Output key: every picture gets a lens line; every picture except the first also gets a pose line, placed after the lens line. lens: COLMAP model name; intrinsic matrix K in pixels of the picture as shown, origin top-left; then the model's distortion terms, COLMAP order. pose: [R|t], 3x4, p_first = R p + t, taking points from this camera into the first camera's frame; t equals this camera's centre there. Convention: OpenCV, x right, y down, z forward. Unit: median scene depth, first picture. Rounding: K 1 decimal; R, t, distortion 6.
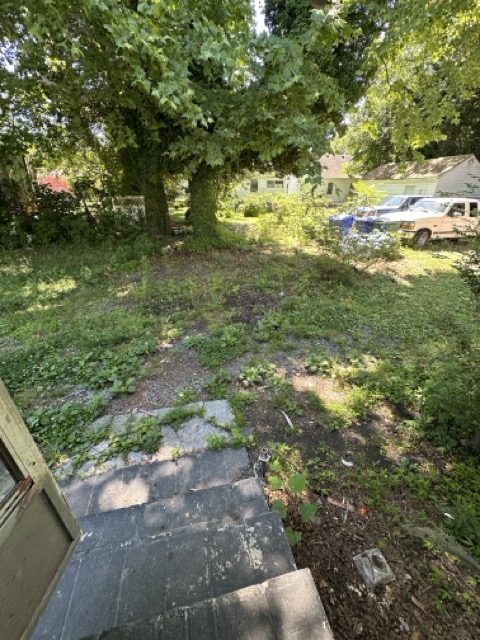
lens RADIAL K [[255.4, 0, 240.1], [0, 255.4, 318.9], [0, 0, 1]] dist [-0.002367, 0.000103]
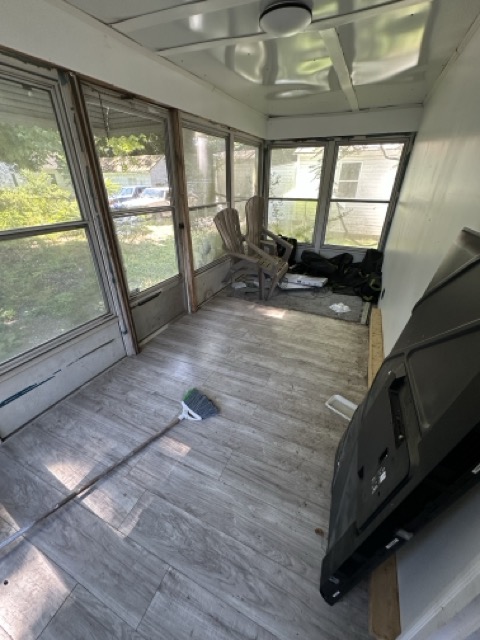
lens RADIAL K [[255.4, 0, 240.1], [0, 255.4, 318.9], [0, 0, 1]] dist [-0.002367, 0.000103]
pose [[0.622302, -0.379065, 0.684872, -0.198027], [0.359140, 0.915667, 0.180478, 0.118064], [-0.695527, 0.133653, 0.705959, -0.252637]]
